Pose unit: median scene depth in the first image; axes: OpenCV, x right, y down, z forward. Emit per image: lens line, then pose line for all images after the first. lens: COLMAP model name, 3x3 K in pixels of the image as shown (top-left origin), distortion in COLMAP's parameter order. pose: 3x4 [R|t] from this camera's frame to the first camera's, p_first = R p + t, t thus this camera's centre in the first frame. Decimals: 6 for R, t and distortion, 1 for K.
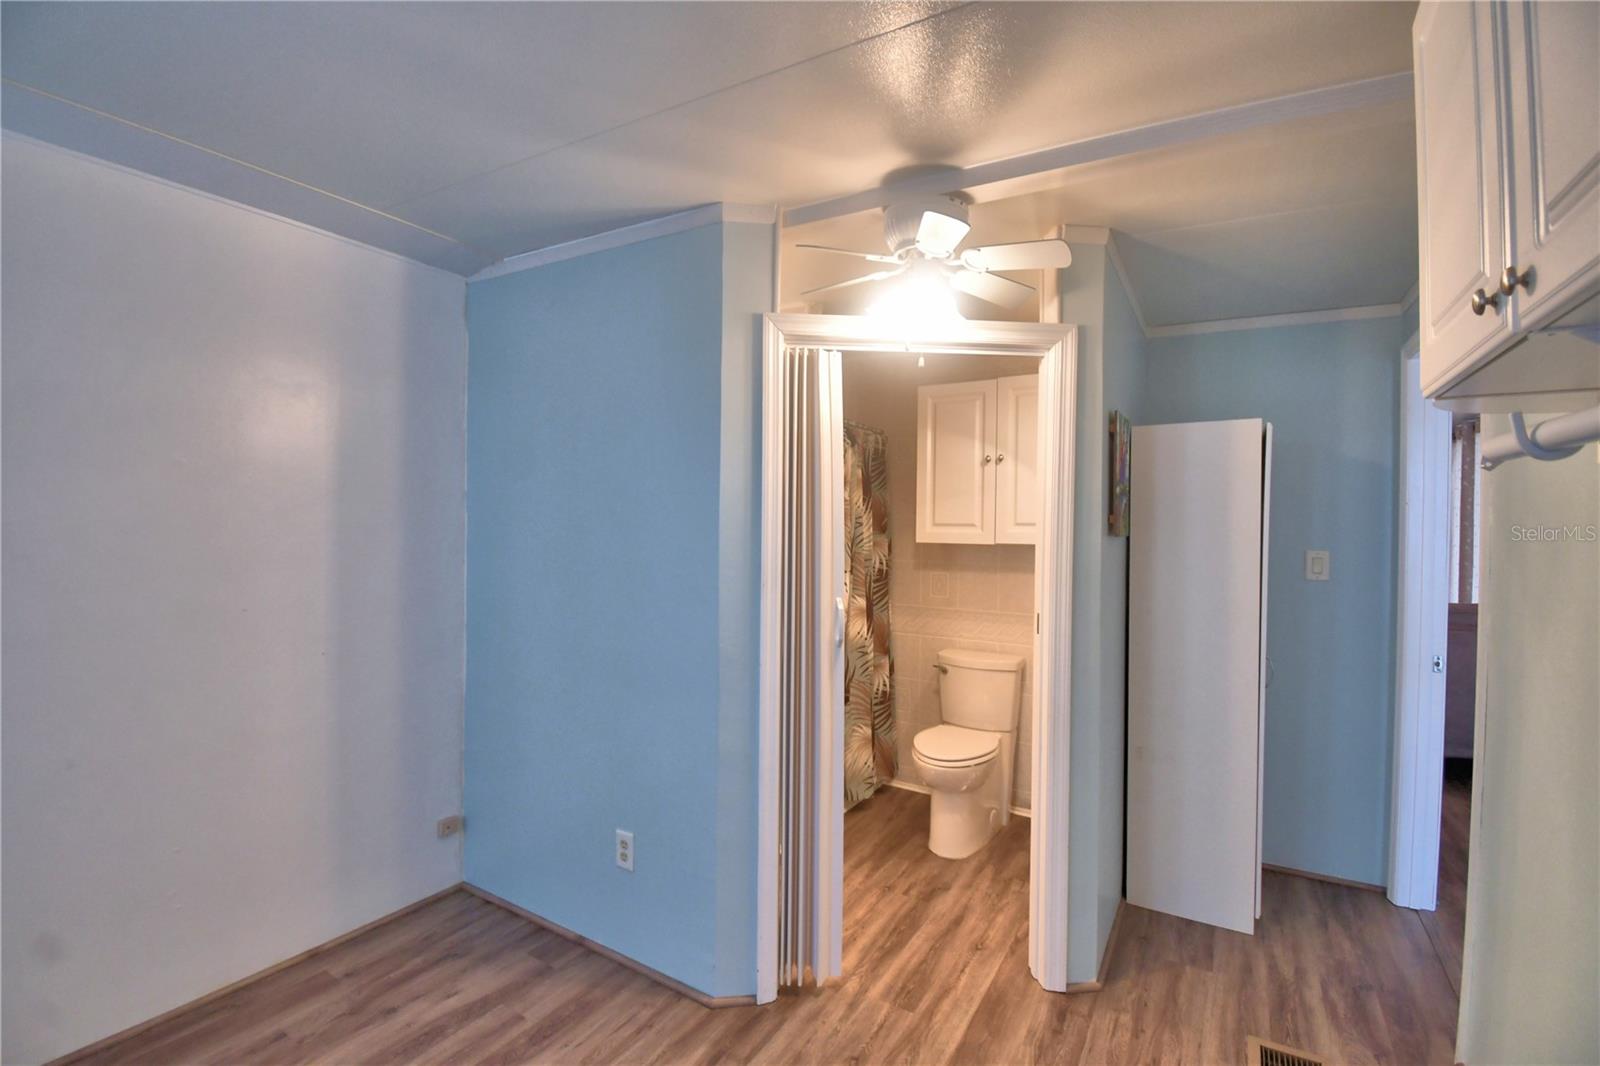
lens RADIAL K [[721.7, 0, 795.6], [0, 721.7, 537.7], [0, 0, 1]] dist [0.021151, -0.030182]
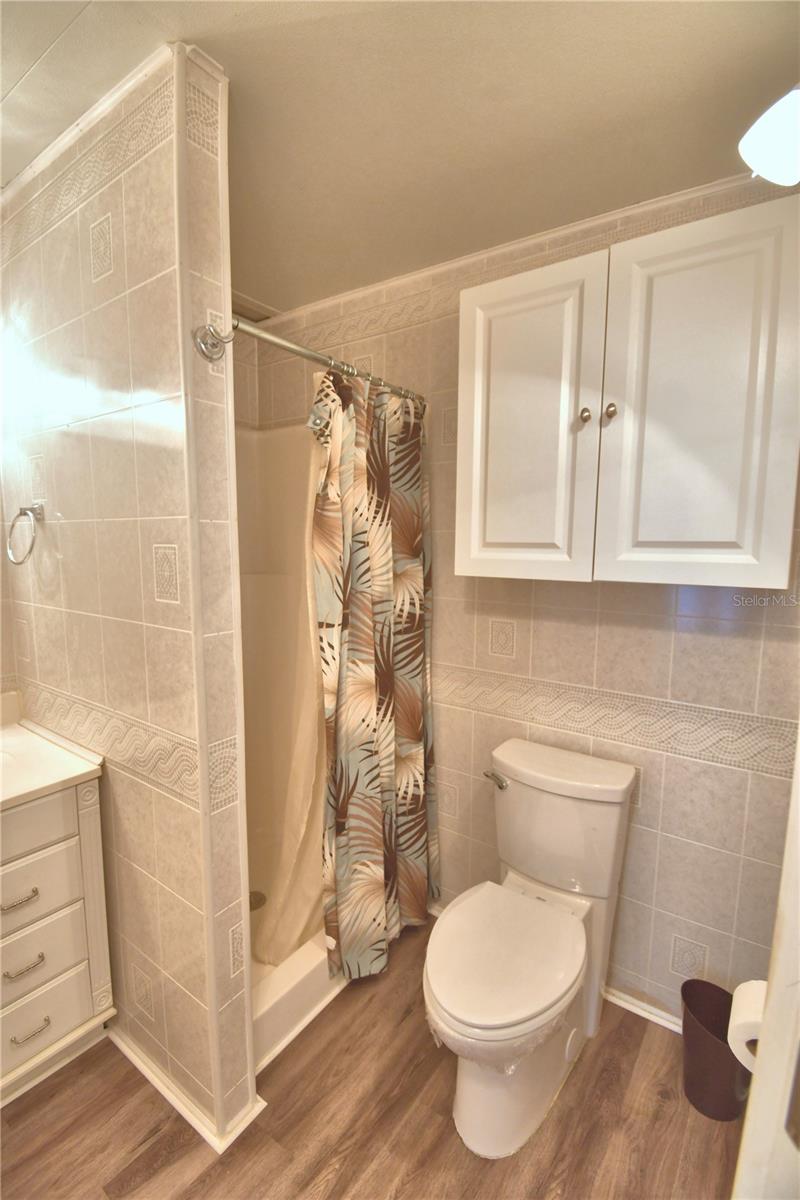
lens RADIAL K [[533.2, 0, 401.9], [0, 533.2, 607.5], [0, 0, 1]] dist [0.020548, -0.028636]
pose [[0.997365, 0.006254, -0.072273, 0.153080], [0.001443, 0.994369, 0.105960, -0.013195], [0.072528, -0.105785, 0.991740, 0.557412]]
